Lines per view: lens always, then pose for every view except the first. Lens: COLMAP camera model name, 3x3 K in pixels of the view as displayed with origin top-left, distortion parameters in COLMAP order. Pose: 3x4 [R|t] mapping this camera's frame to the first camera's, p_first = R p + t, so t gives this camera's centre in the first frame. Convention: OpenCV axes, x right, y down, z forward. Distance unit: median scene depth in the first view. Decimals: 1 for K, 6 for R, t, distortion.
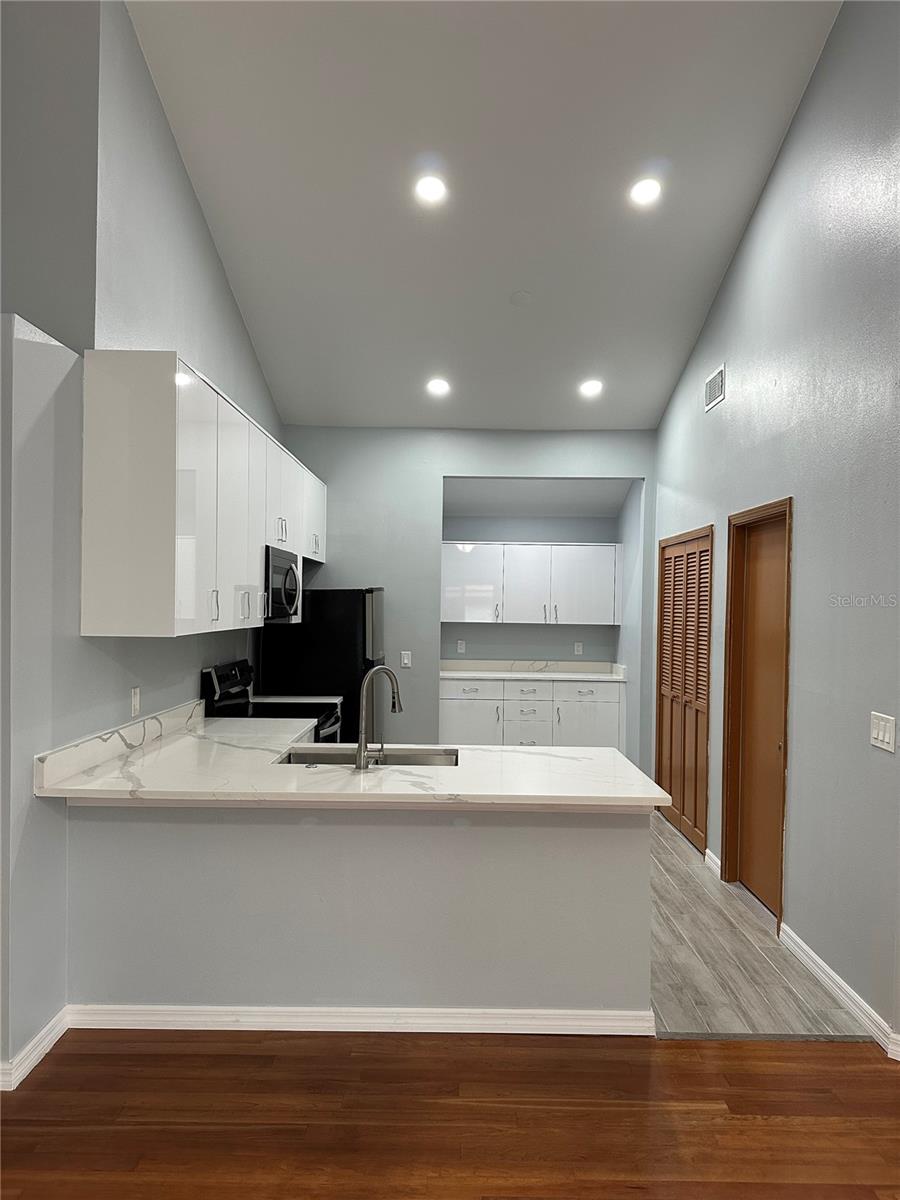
lens RADIAL K [[842.6, 0, 452.2], [0, 842.6, 600.5], [0, 0, 1]] dist [0.067380, -0.067958]
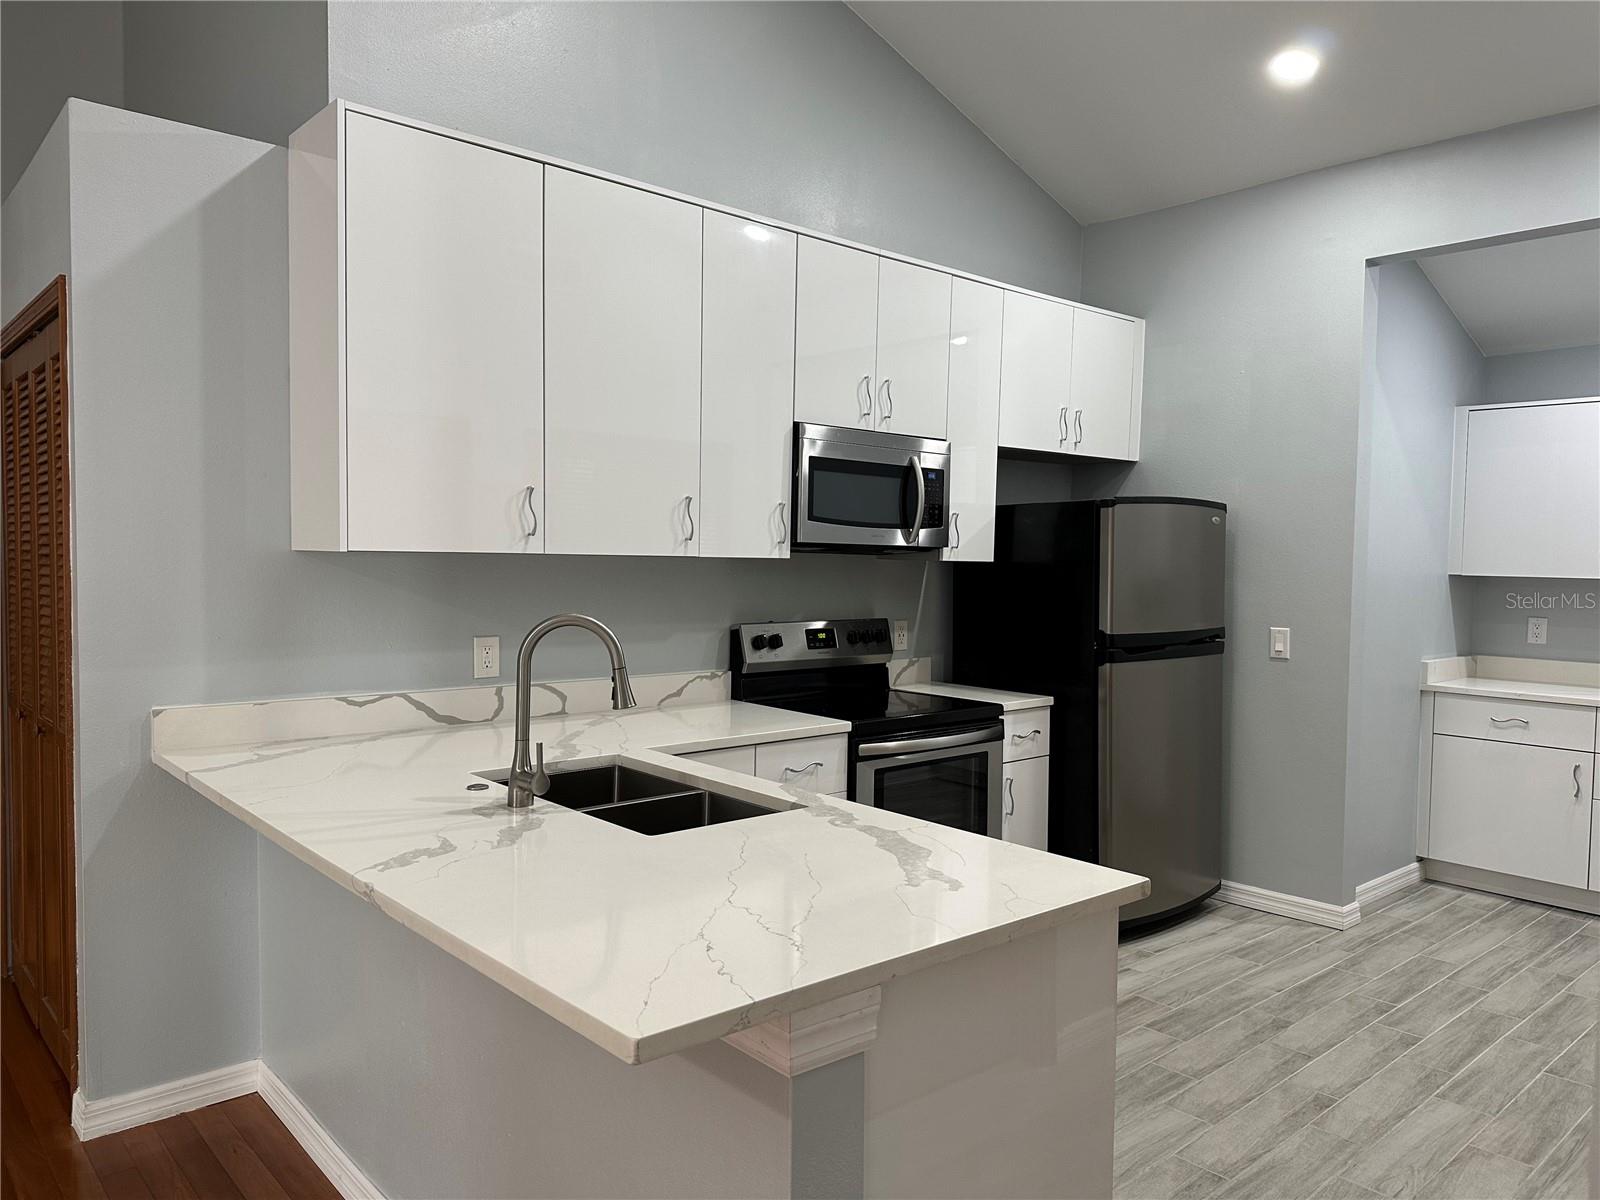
lens RADIAL K [[1123.5, 0, 798.3], [0, 1123.5, 608.9], [0, 0, 1]] dist [0.067380, -0.067958]
pose [[0.669033, 0.036159, -0.742353, 0.454135], [-0.007759, 0.999101, 0.041673, 0.041099], [0.743192, -0.022121, 0.668712, 0.581040]]
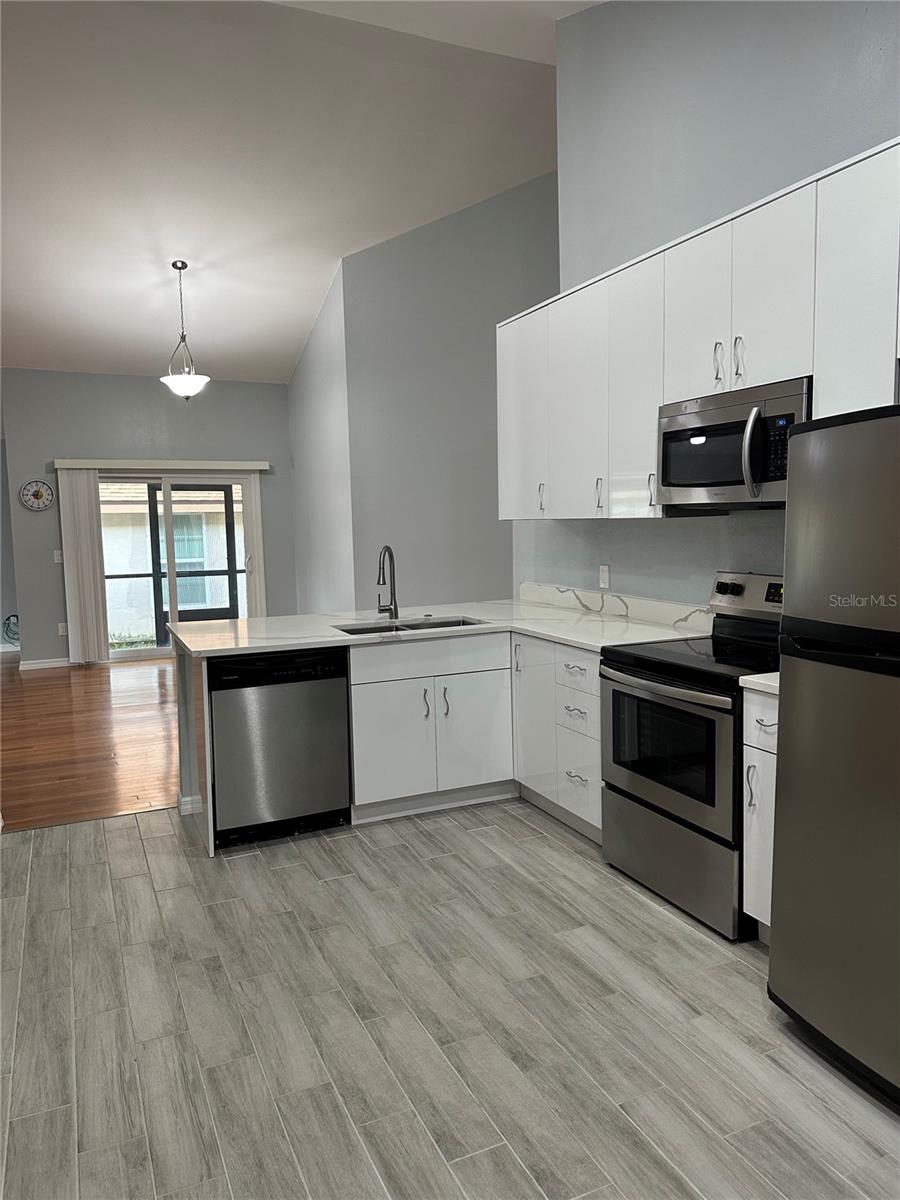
lens RADIAL K [[842.6, 0, 448.8], [0, 842.6, 596.8], [0, 0, 1]] dist [0.067380, -0.067958]
pose [[-0.910484, 0.048661, -0.410672, 0.316597], [0.013877, 0.996089, 0.087262, 0.039749], [0.413312, 0.073751, -0.907598, 1.980497]]
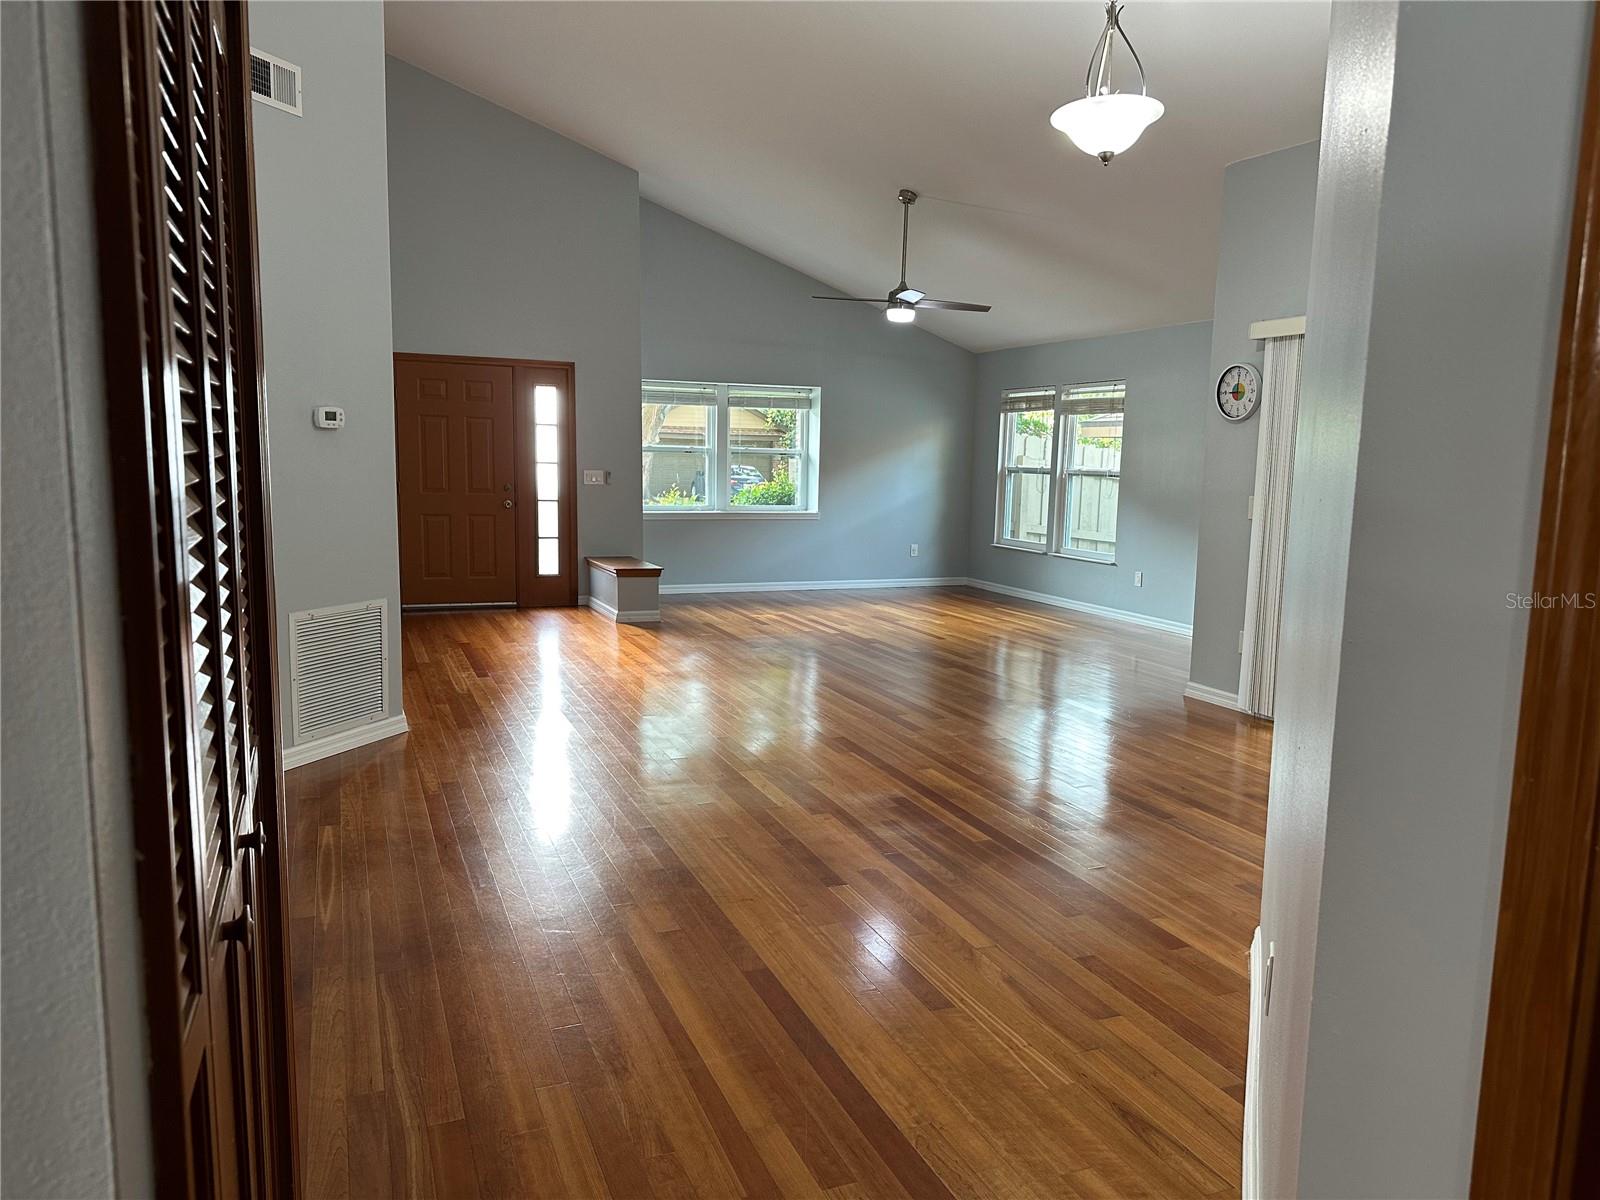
lens RADIAL K [[1123.5, 0, 819.8], [0, 1123.5, 604.2], [0, 0, 1]] dist [0.067380, -0.067958]
pose [[-0.393424, -0.142465, 0.908252, -0.899188], [-0.025722, 0.989239, 0.144027, 0.035655], [-0.918997, 0.033302, -0.392855, 0.703290]]
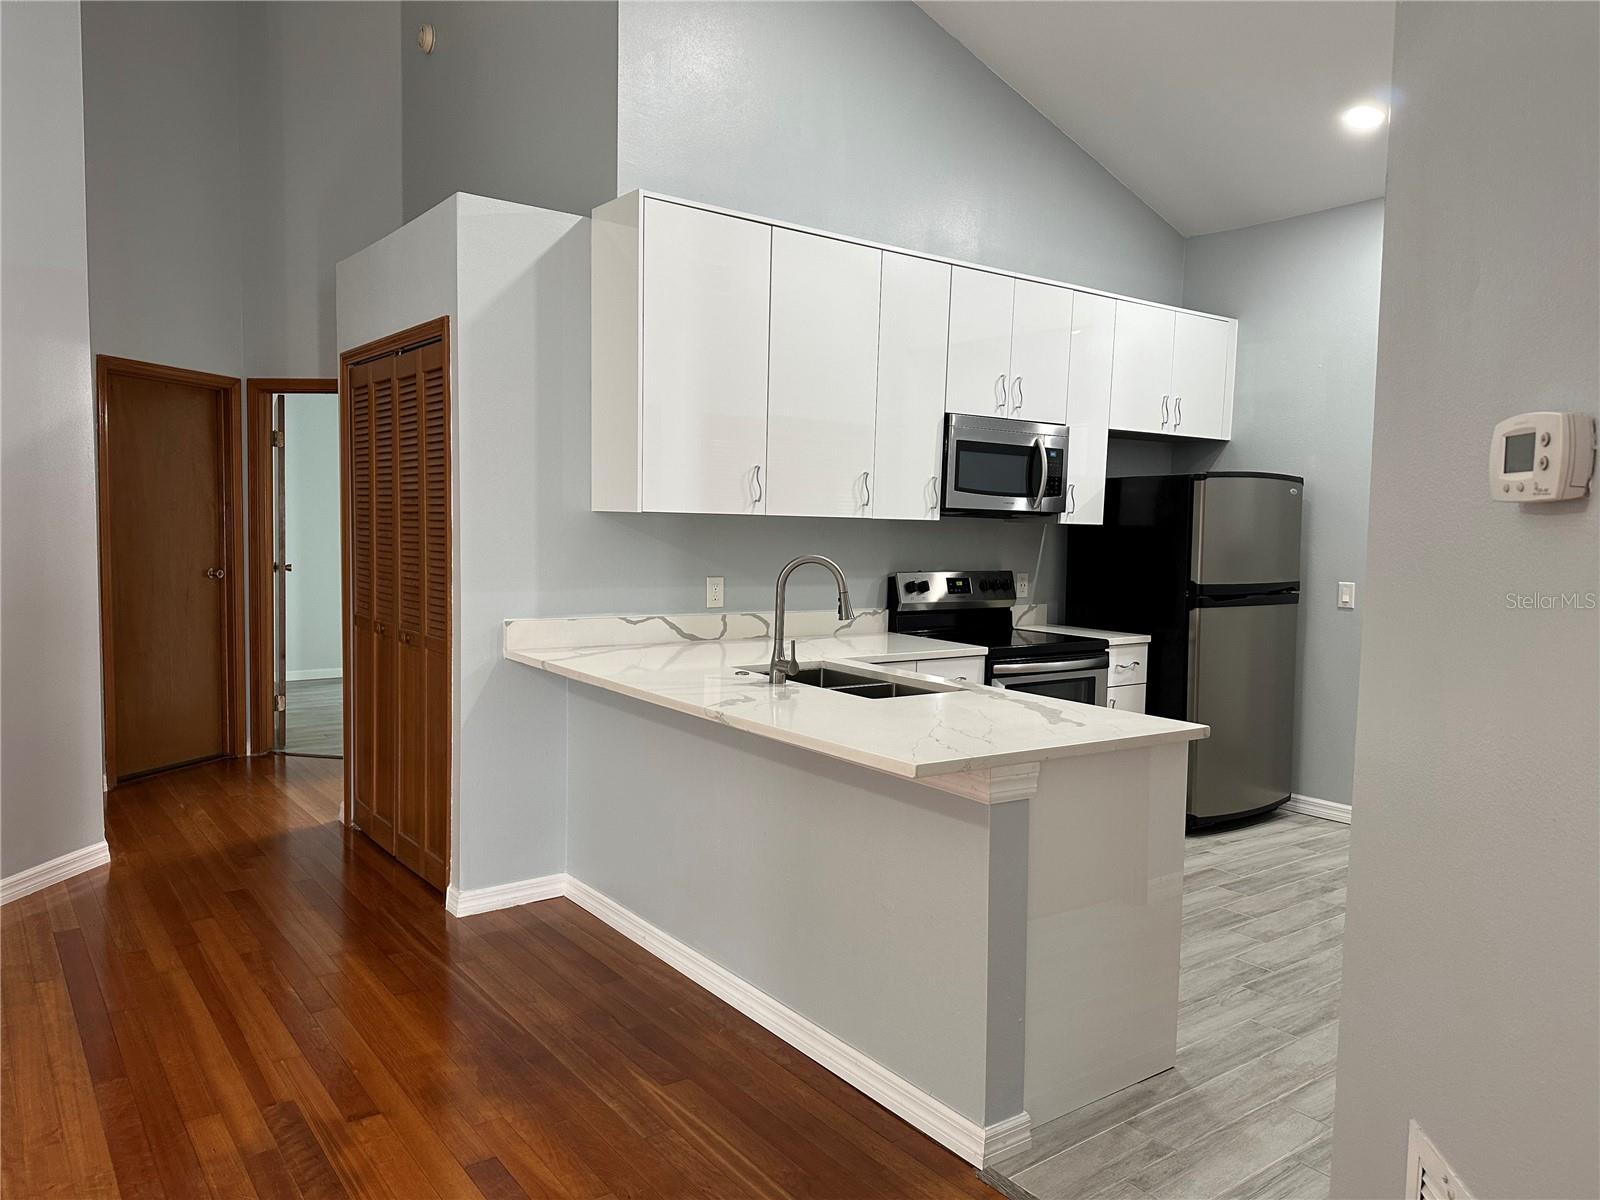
lens RADIAL K [[1123.5, 0, 800.9], [0, 1123.5, 604.7], [0, 0, 1]] dist [0.067380, -0.067958]
pose [[0.605087, 0.063490, -0.793624, 0.626302], [-0.016235, 0.997592, 0.067429, 0.050008], [0.795994, -0.027916, 0.604661, 0.347781]]
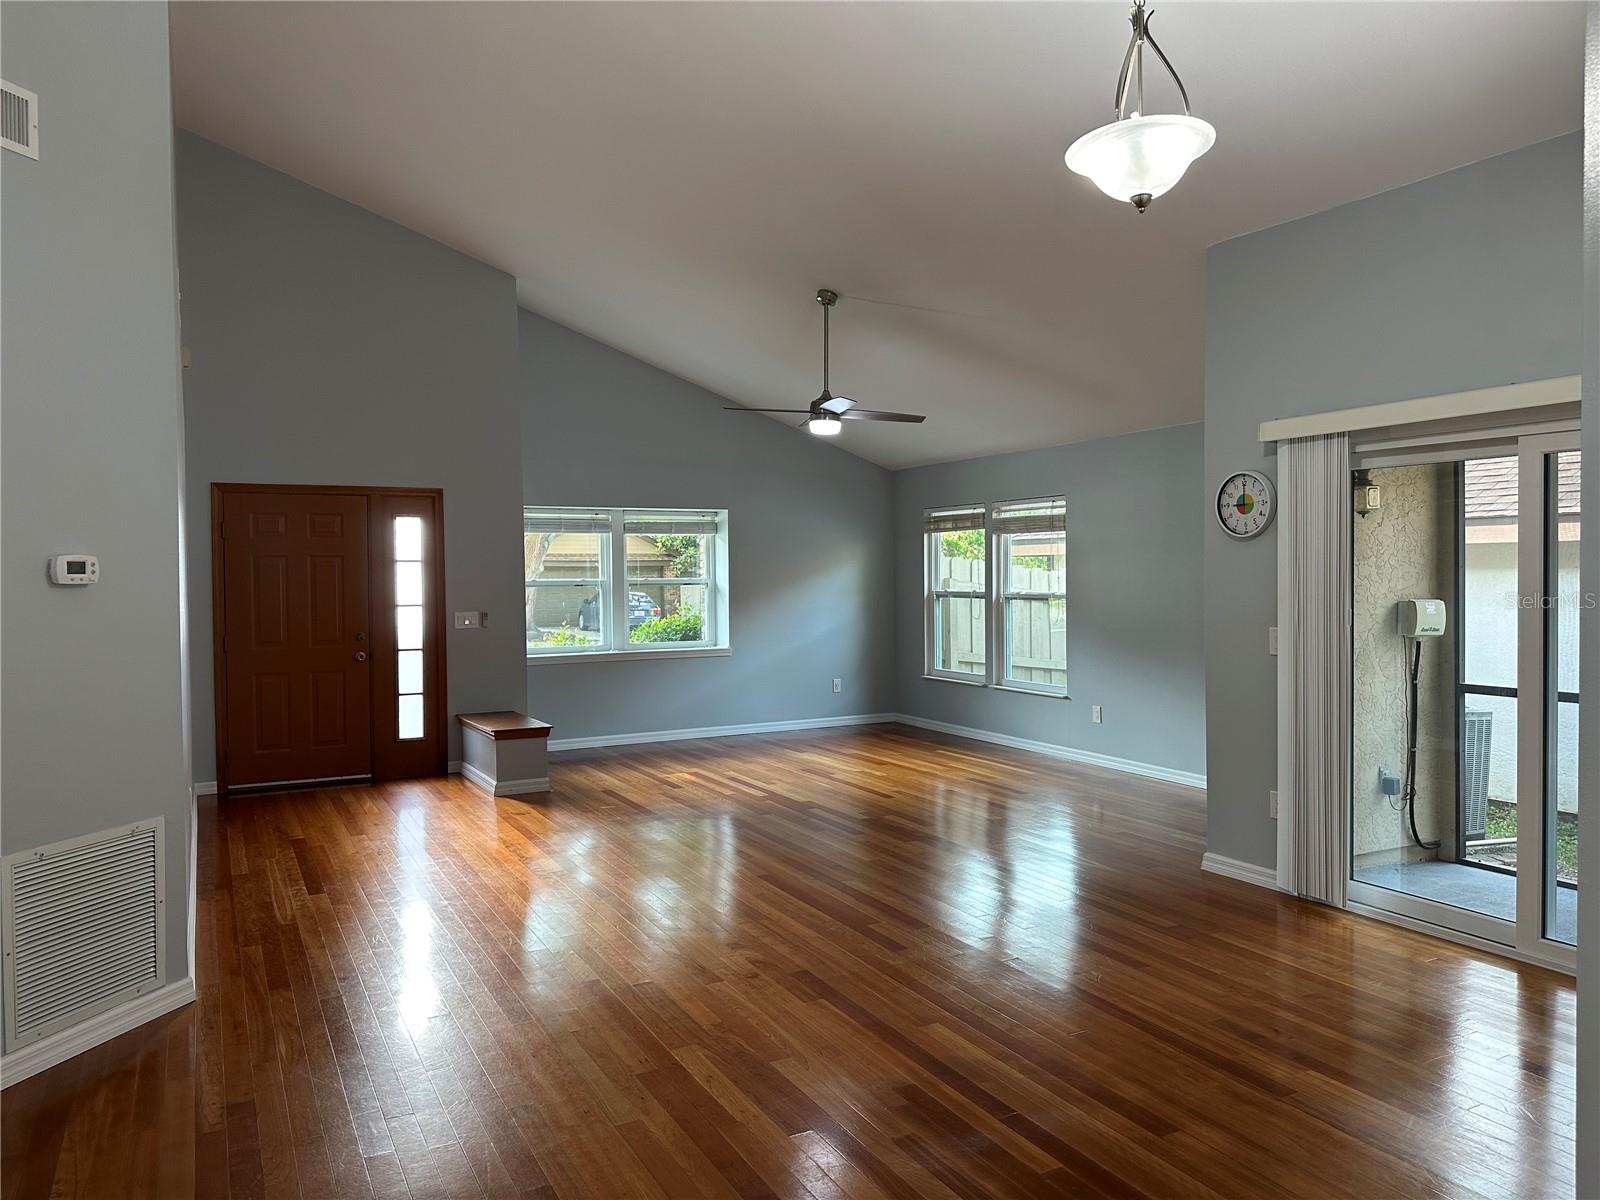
lens RADIAL K [[1123.5, 0, 816.0], [0, 1123.5, 600.5], [0, 0, 1]] dist [0.067380, -0.067958]
pose [[-0.481138, -0.028553, 0.876180, -0.574458], [0.003228, 0.999405, 0.034342, 0.021437], [-0.876639, 0.019351, -0.480760, 0.619966]]
